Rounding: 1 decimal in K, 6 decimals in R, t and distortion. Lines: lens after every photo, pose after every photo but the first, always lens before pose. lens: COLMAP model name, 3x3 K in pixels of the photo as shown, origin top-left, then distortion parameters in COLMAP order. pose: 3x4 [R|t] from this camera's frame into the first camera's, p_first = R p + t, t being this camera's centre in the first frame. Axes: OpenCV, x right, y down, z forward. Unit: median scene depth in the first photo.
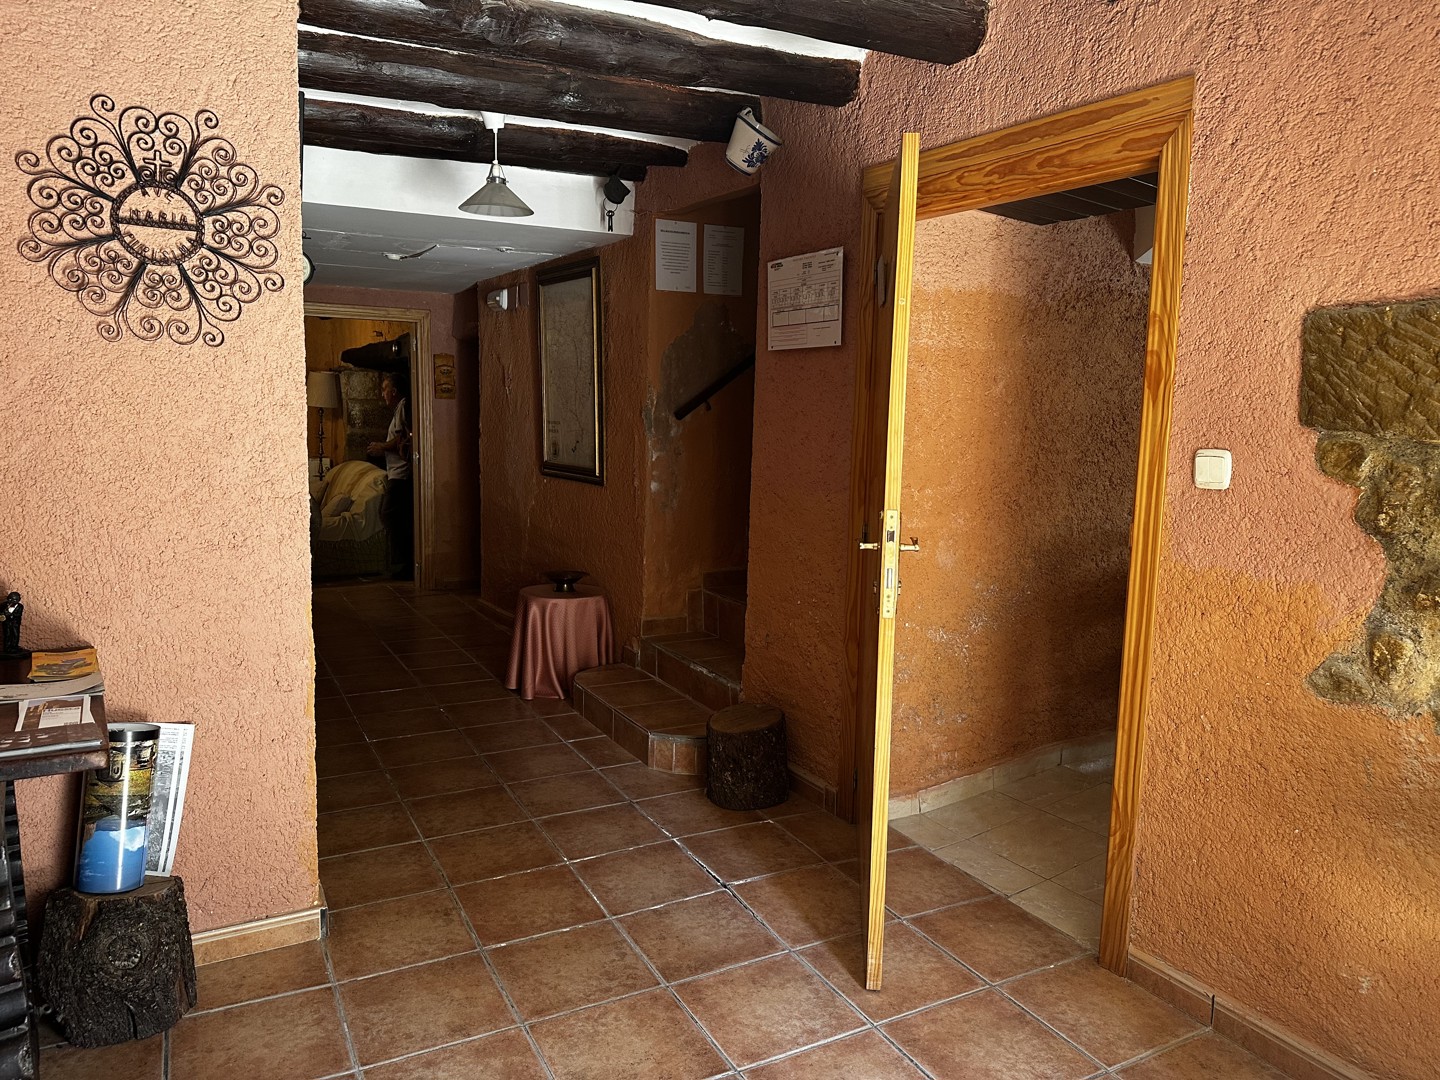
lens RADIAL K [[1008.4, 0, 719.6], [0, 1008.4, 534.2], [0, 0, 1]] dist [-0.001640, -0.005417]
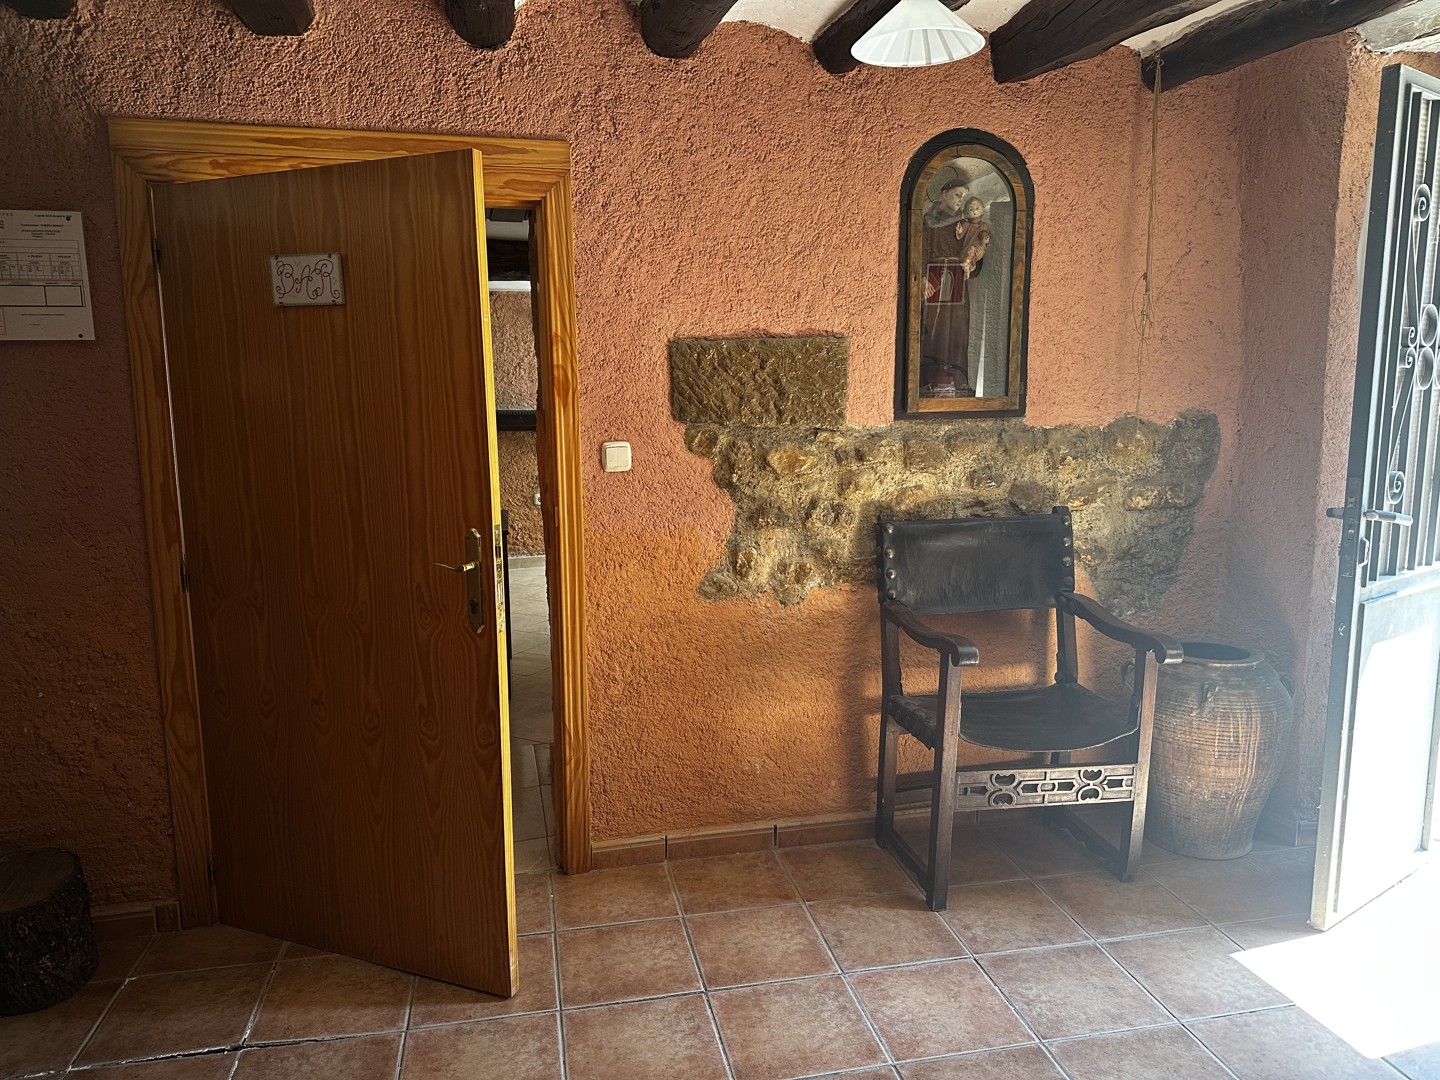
lens RADIAL K [[1019.9, 0, 720.0], [0, 1019.9, 540.0], [0, 0, 1]] dist [0.132602, -0.165508]
pose [[0.281999, -0.171781, 0.943911, -0.806185], [0.139168, 0.980759, 0.136910, -0.129519], [-0.949267, 0.092754, 0.300480, 0.507255]]
